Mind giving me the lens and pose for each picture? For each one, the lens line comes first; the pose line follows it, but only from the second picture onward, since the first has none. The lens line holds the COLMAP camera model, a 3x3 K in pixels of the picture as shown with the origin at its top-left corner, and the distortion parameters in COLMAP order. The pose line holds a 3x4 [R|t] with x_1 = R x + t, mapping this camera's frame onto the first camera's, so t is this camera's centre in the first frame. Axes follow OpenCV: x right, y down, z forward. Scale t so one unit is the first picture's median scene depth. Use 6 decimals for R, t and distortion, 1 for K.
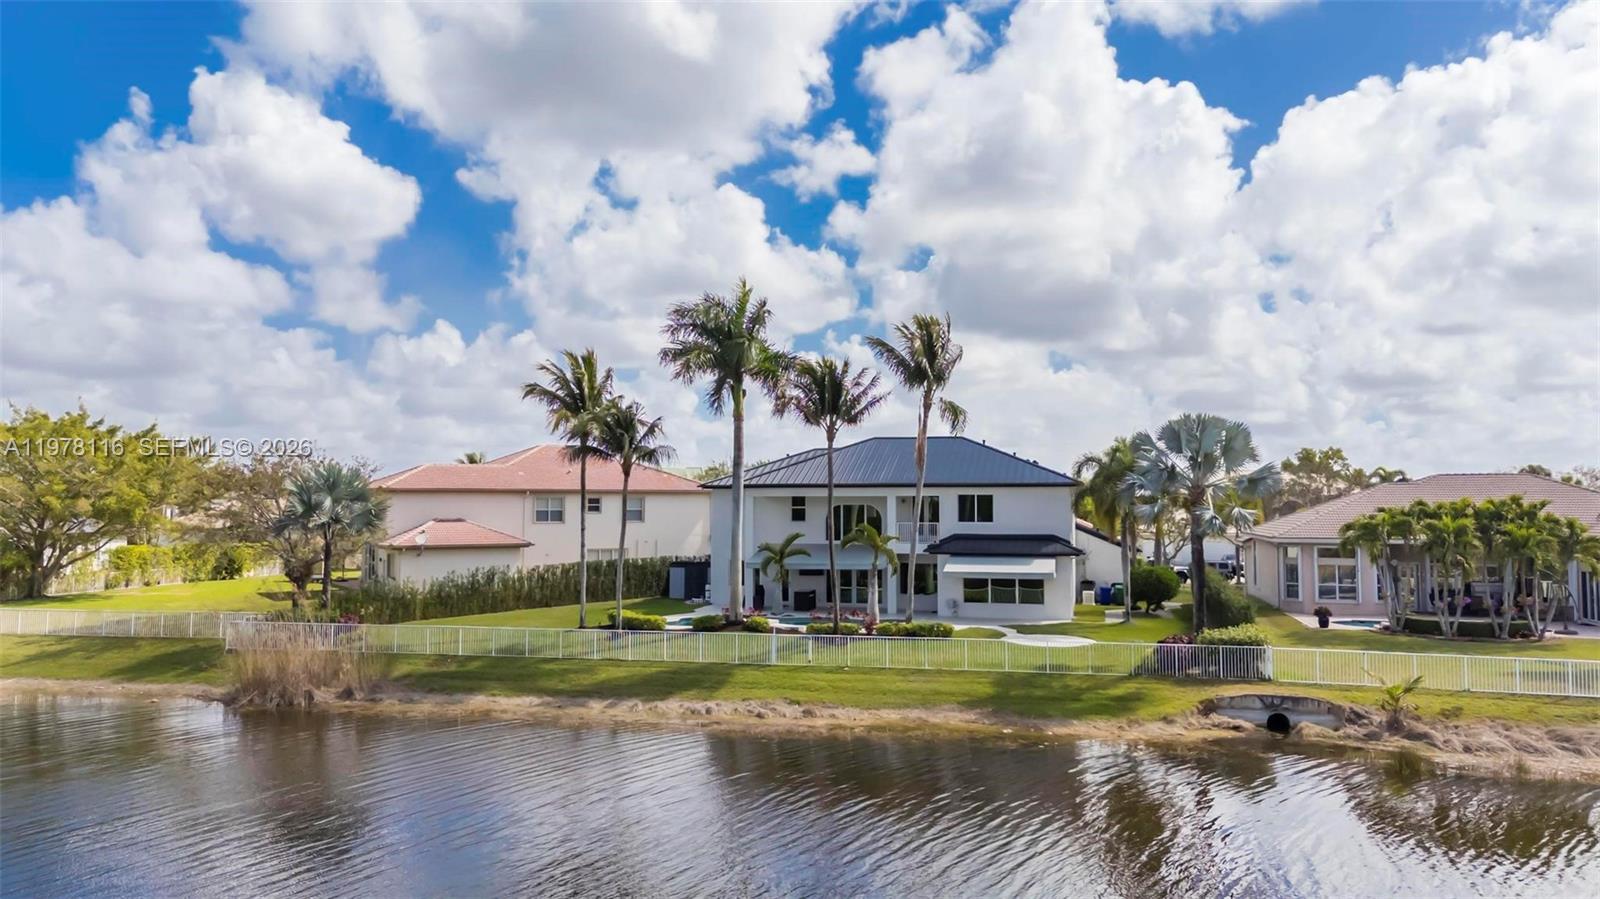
lens RADIAL K [[1146.2, 0, 807.8], [0, 1146.2, 475.3], [0, 0, 1]] dist [0.057249, -0.003992]
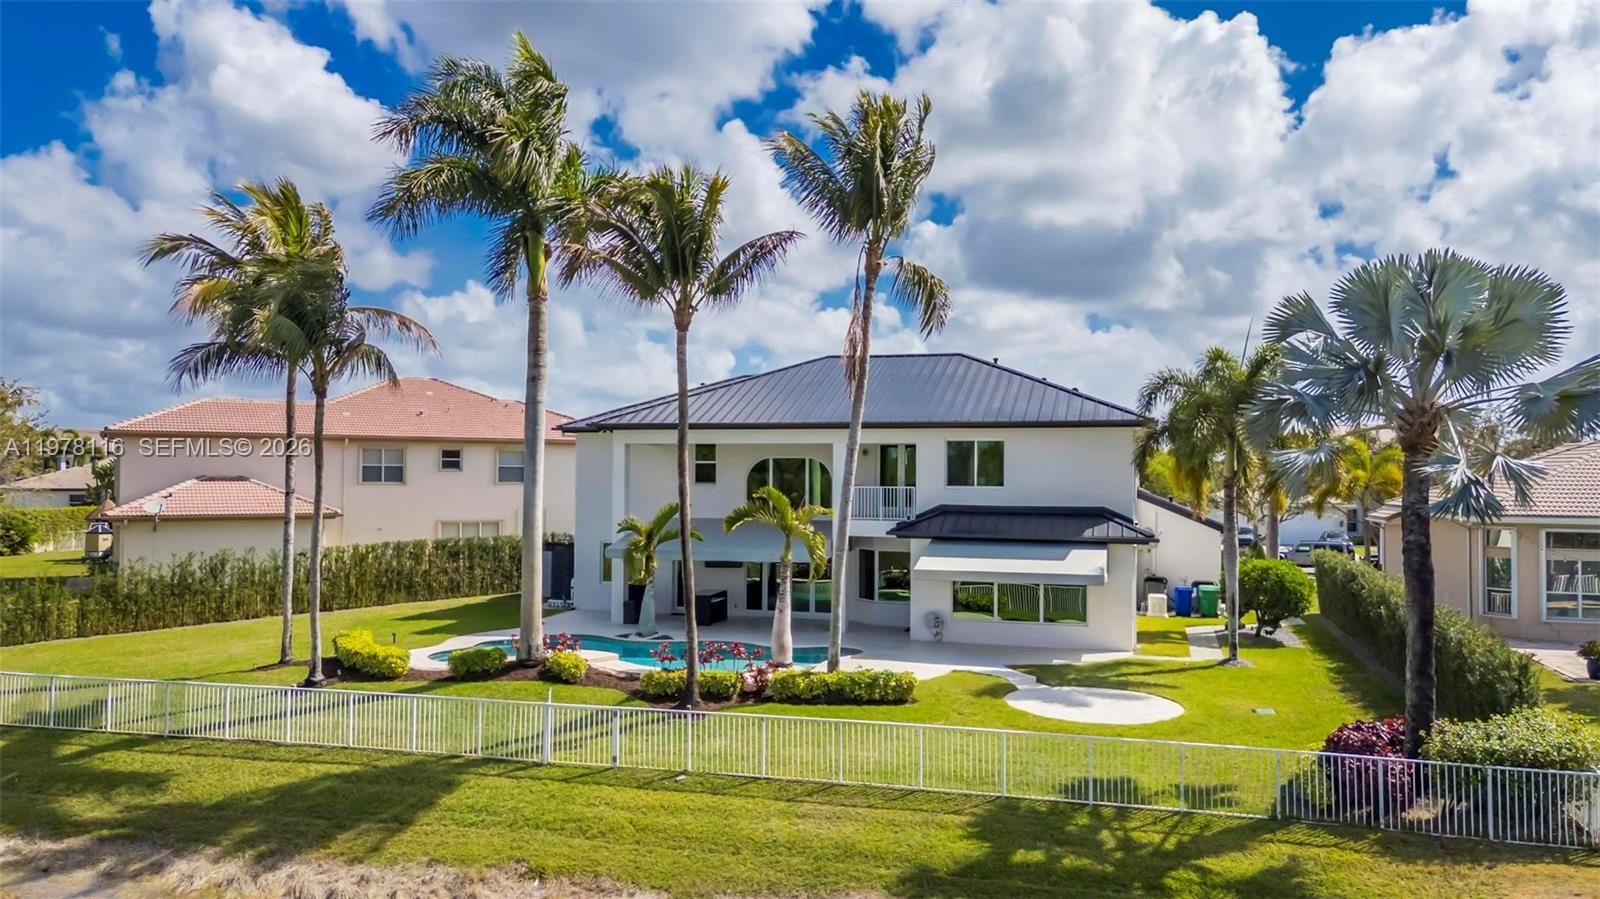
lens RADIAL K [[1175.4, 0, 800.0], [0, 1175.4, 449.5], [0, 0, 1]] dist [0.000915, -0.000992]
pose [[0.999294, 0.004124, -0.037339, 0.072908], [-0.003765, 0.999946, 0.009660, 0.015188], [0.037377, -0.009513, 0.999256, 0.355638]]
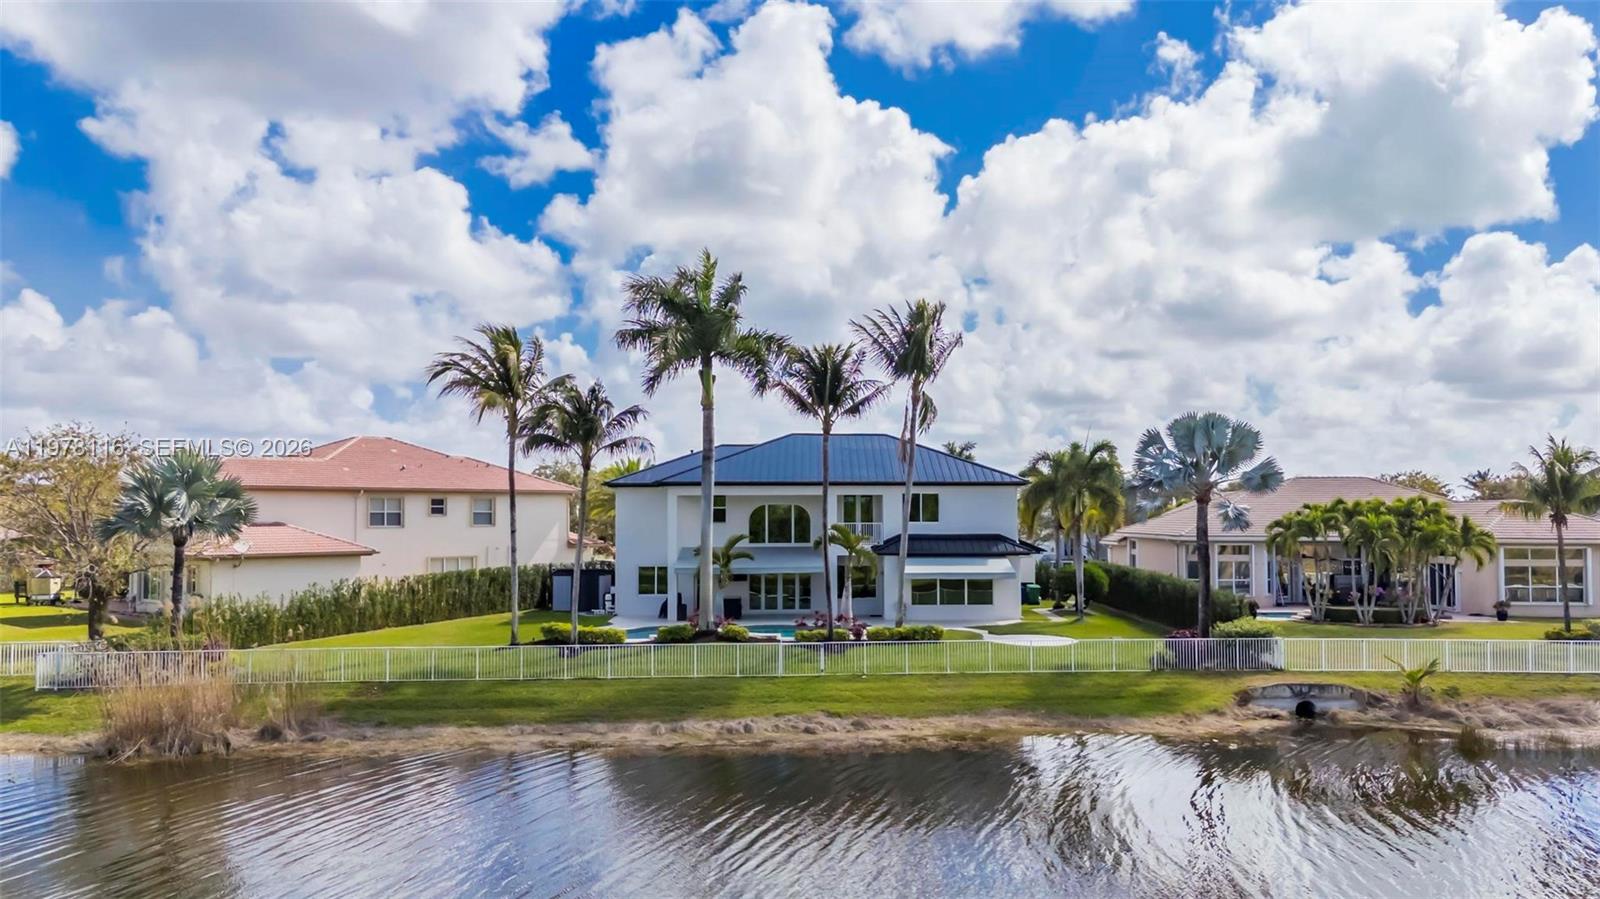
lens RADIAL K [[1168.2, 0, 858.4], [0, 1168.2, 445.1], [0, 0, 1]] dist [0.050817, 0.007105]
pose [[0.955160, 0.016849, 0.295609, -0.185147], [-0.007224, 0.999409, -0.033622, 0.008803], [-0.296000, 0.029979, 0.954717, 0.062283]]
